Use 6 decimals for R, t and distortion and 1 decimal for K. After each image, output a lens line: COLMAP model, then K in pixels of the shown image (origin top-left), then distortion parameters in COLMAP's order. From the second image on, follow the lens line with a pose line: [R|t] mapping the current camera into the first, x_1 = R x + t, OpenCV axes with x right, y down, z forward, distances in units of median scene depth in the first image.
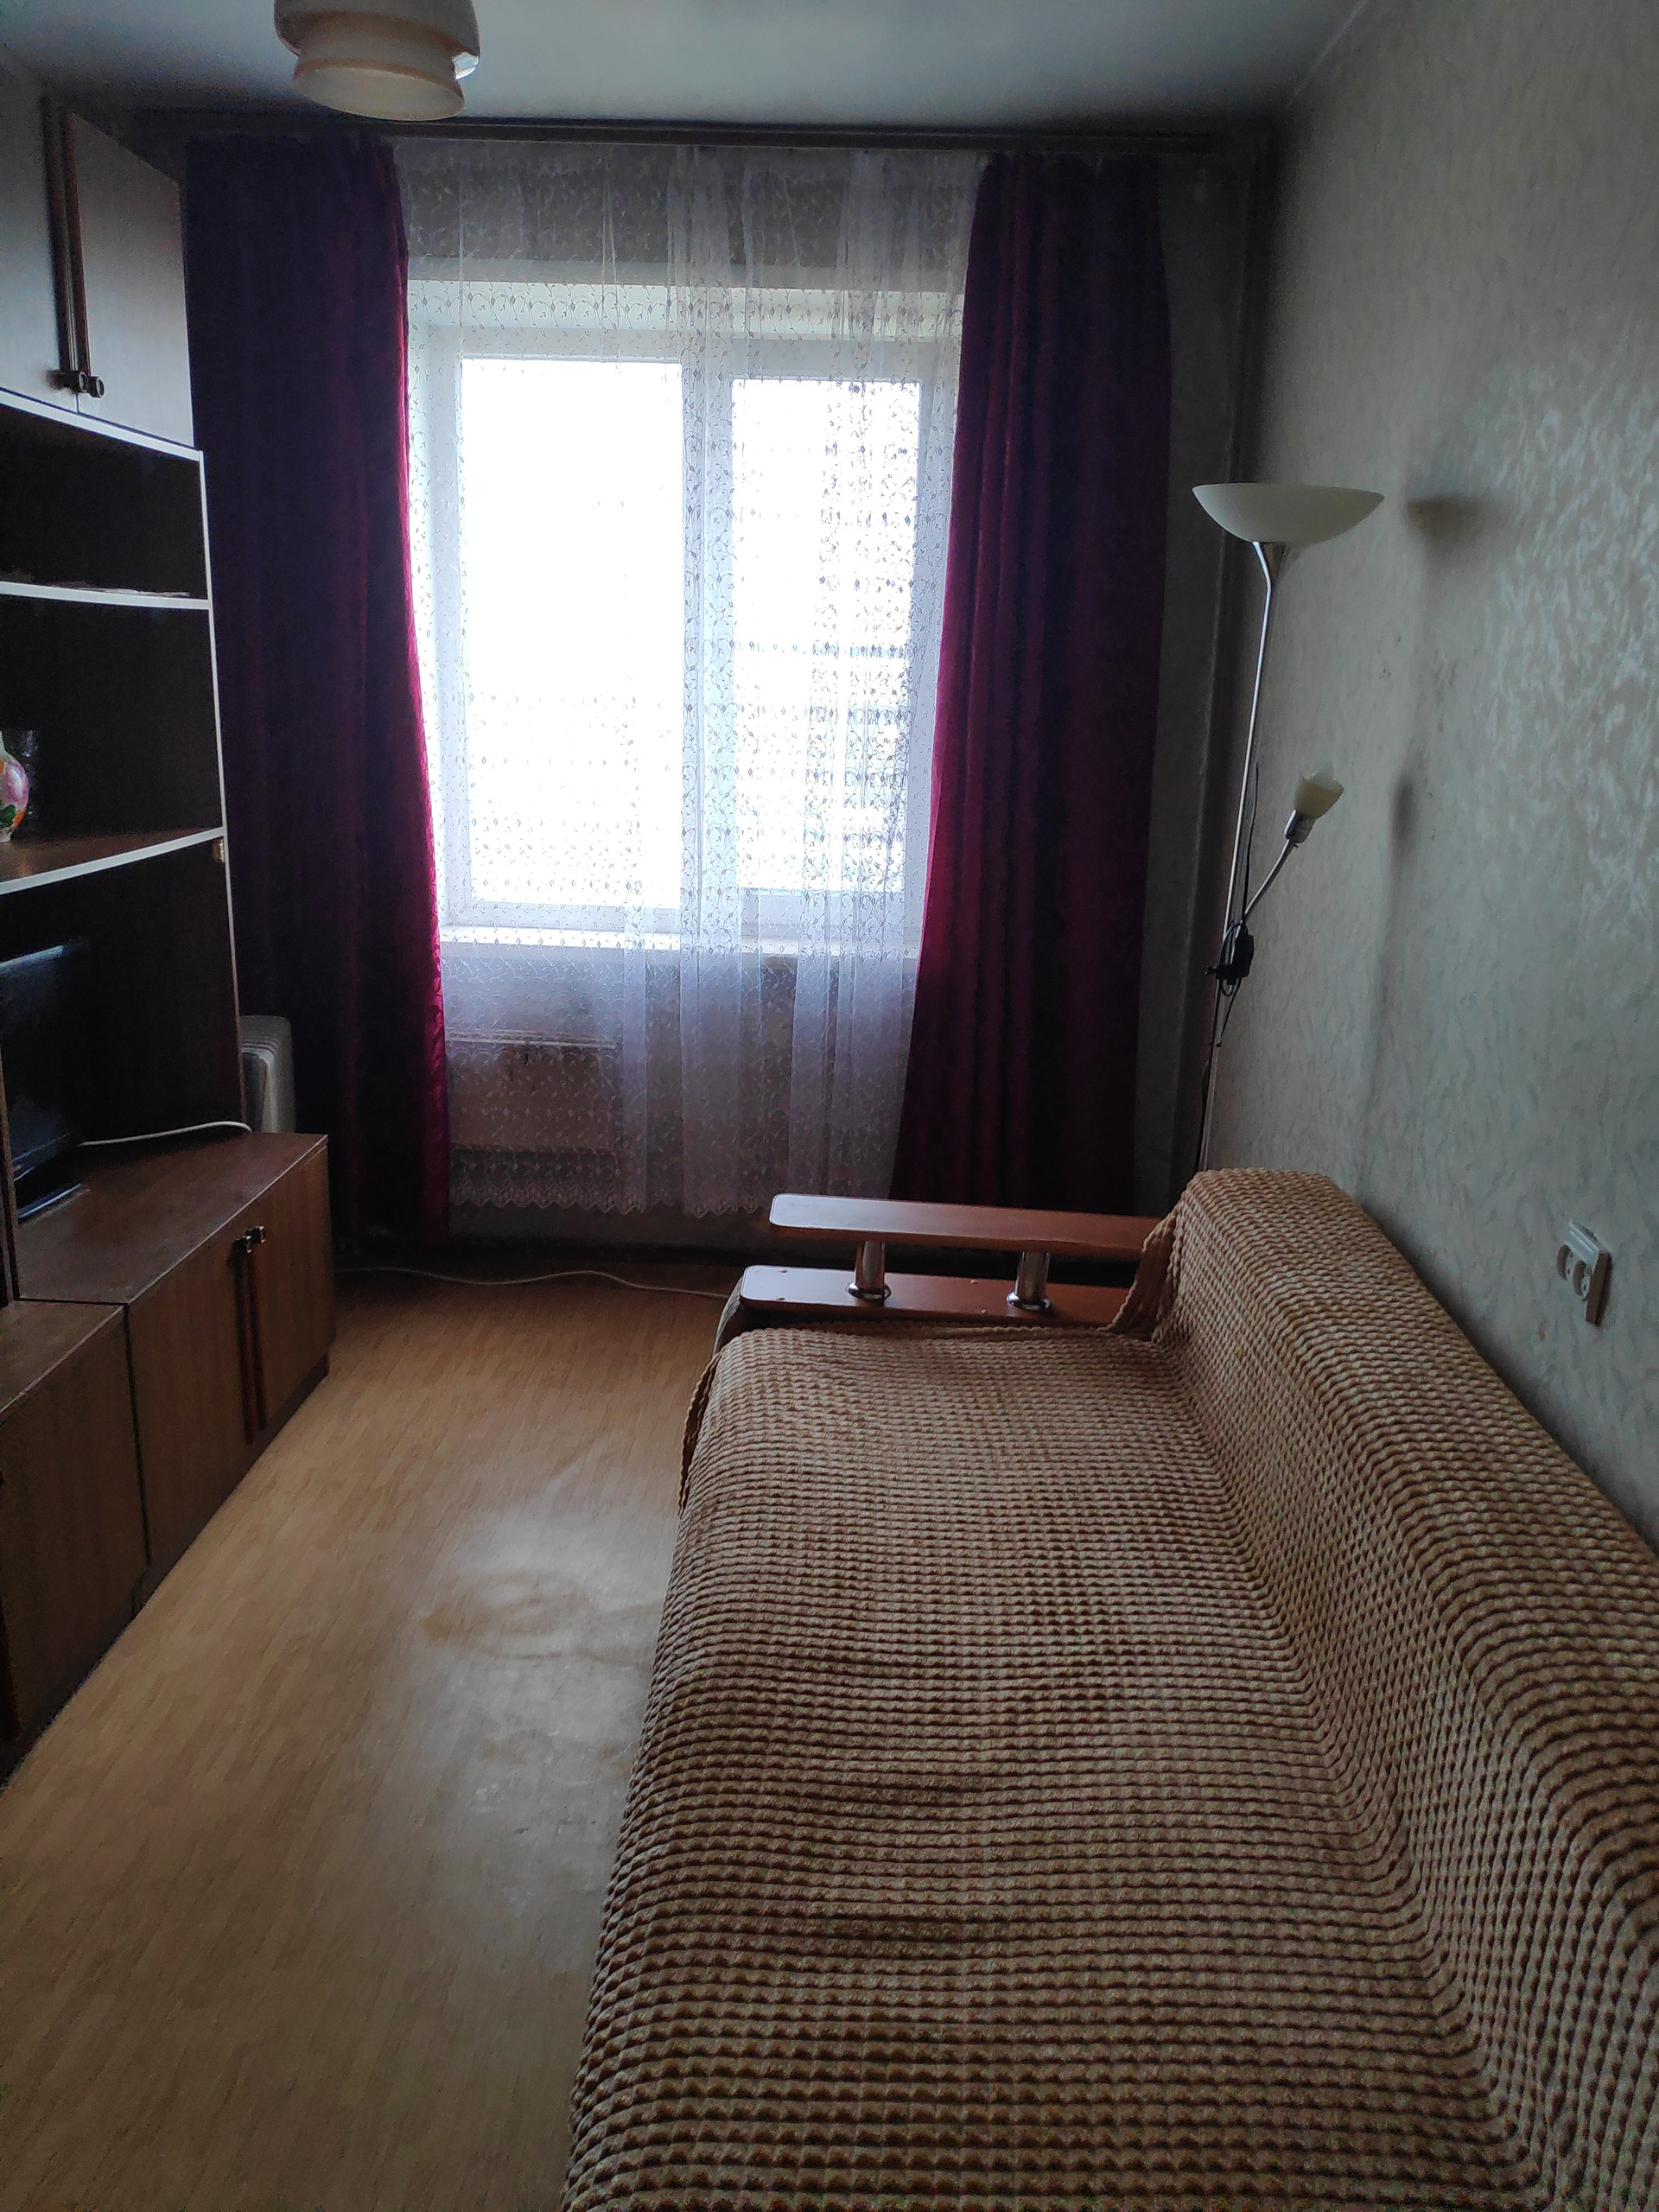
lens RADIAL K [[1574.5, 0, 825.8], [0, 1574.5, 1106.9], [0, 0, 1]] dist [0.023536, -0.036795]
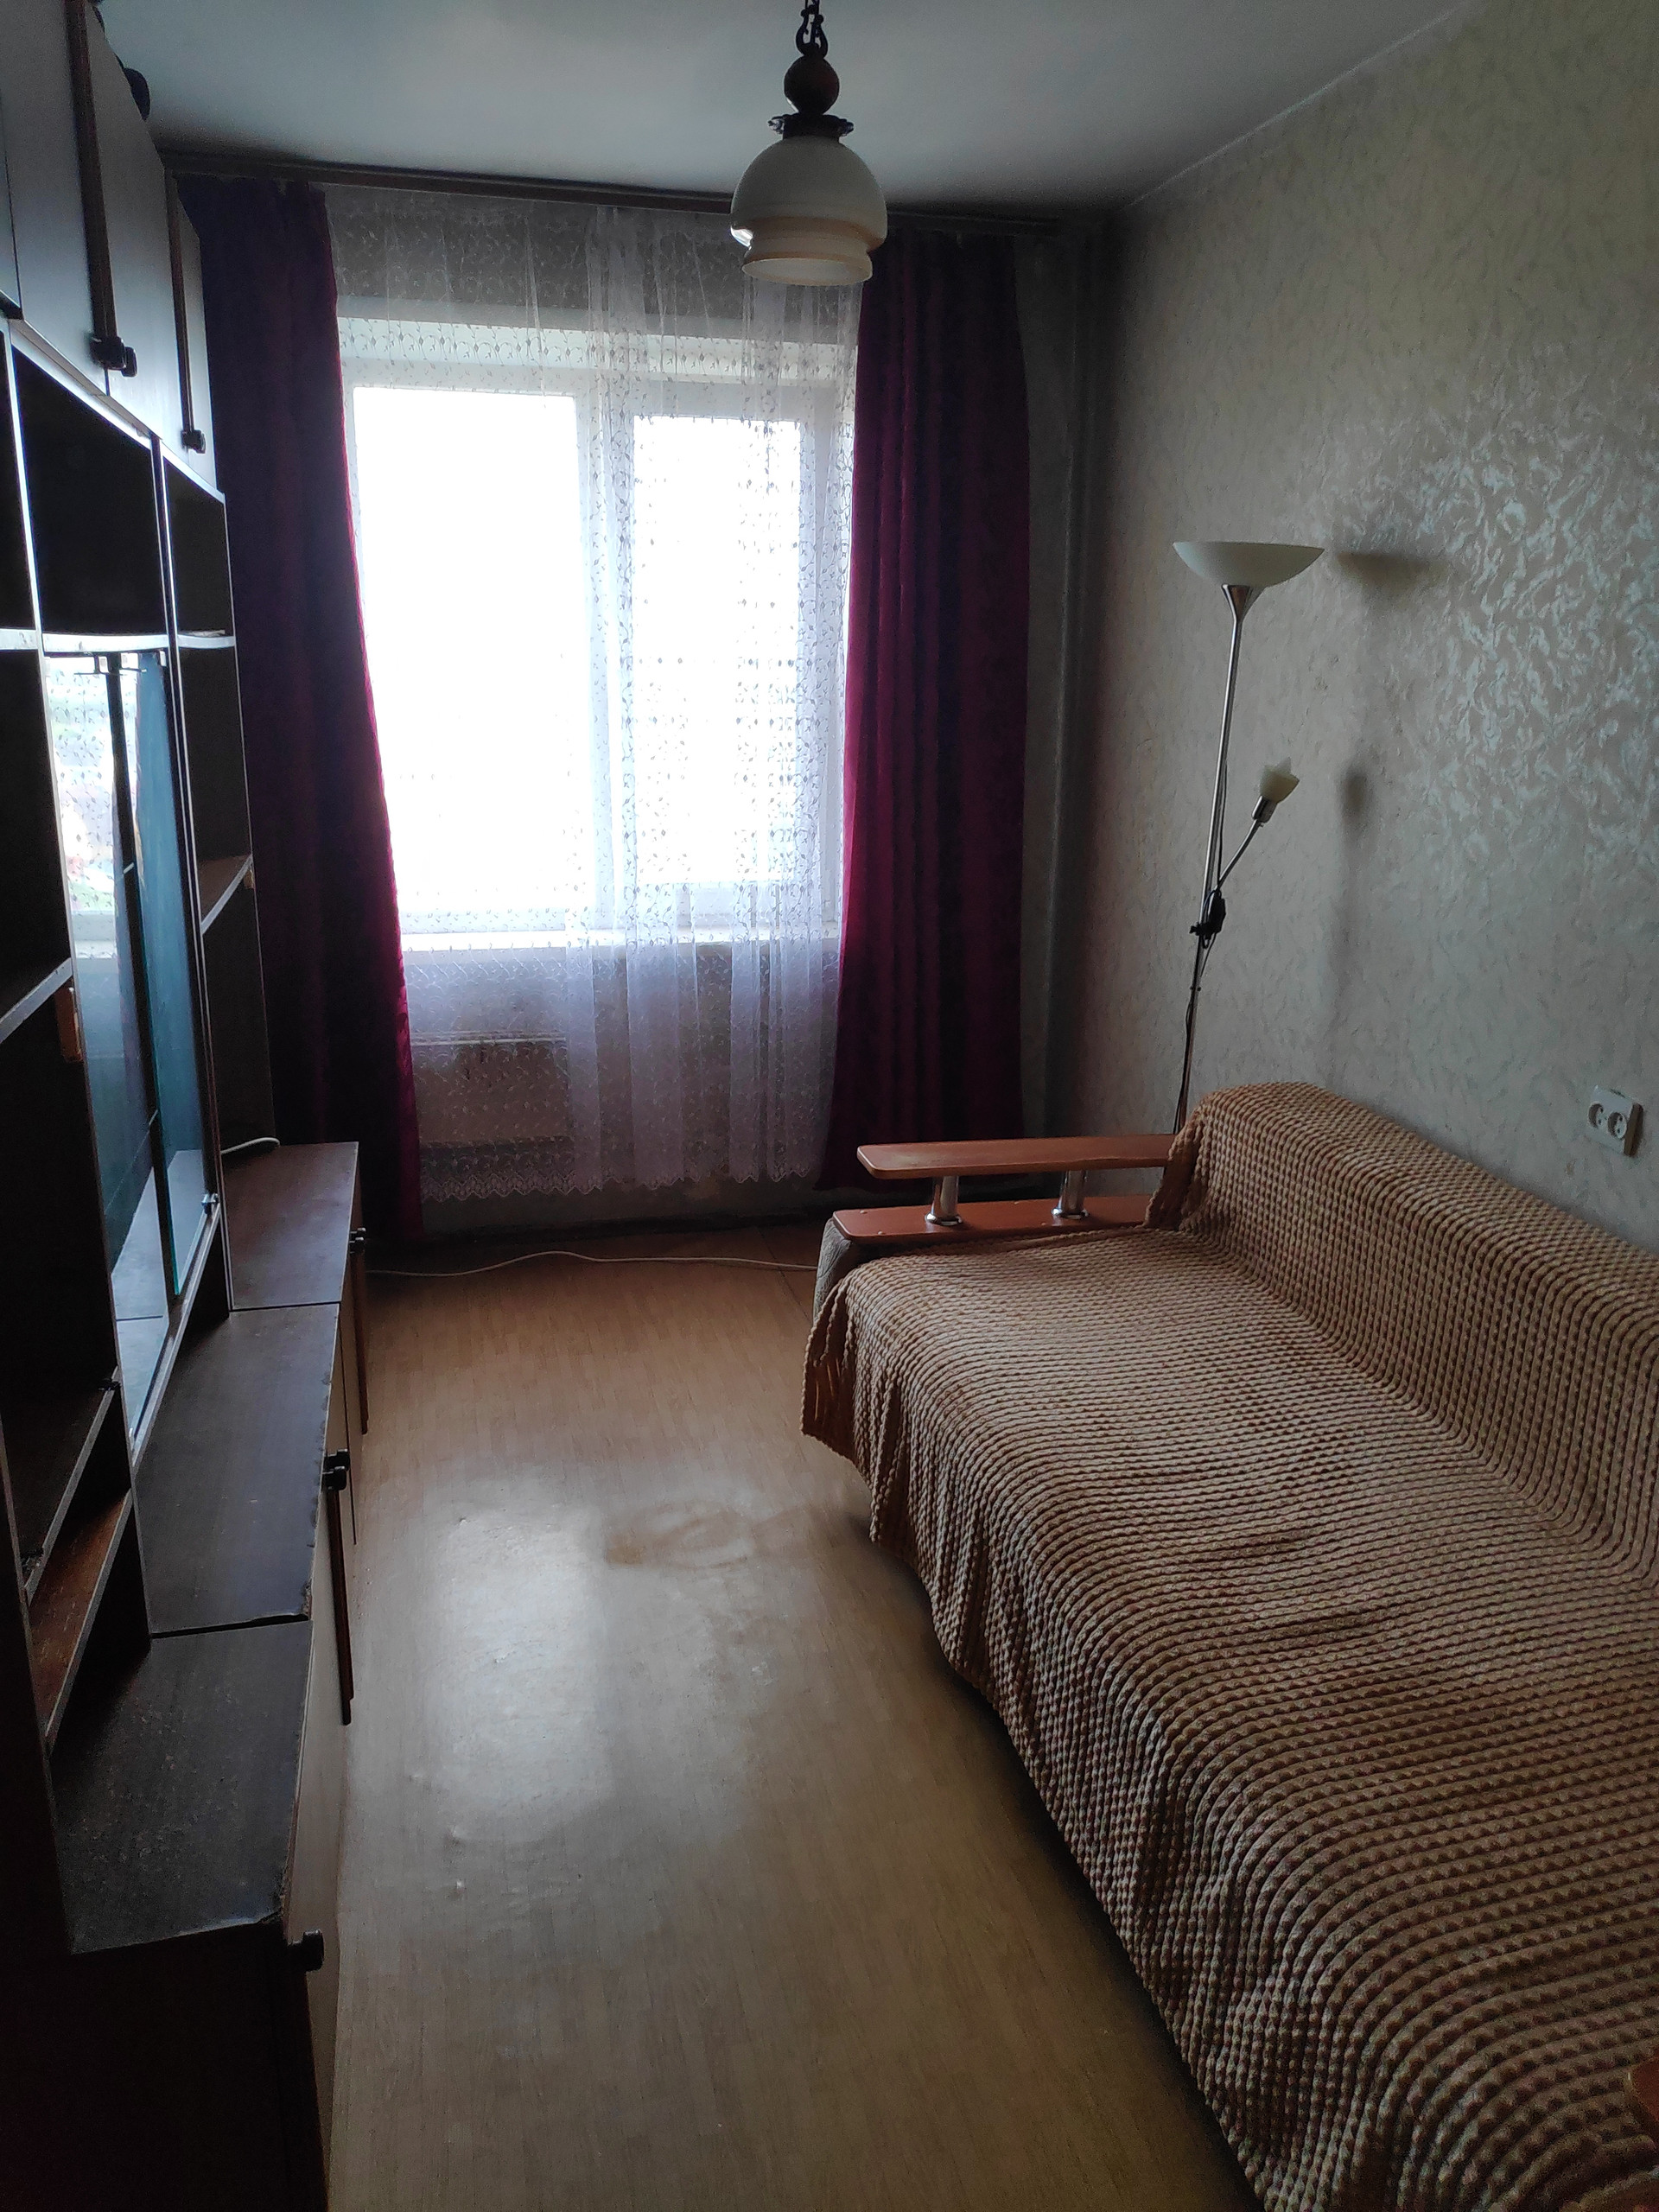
lens RADIAL K [[1574.5, 0, 844.0], [0, 1574.5, 1103.4], [0, 0, 1]] dist [0.023536, -0.036795]
pose [[0.961951, -0.093569, 0.256701, -0.264811], [0.090470, 0.995613, 0.023885, -0.003424], [-0.257809, 0.000248, 0.966196, -0.093339]]
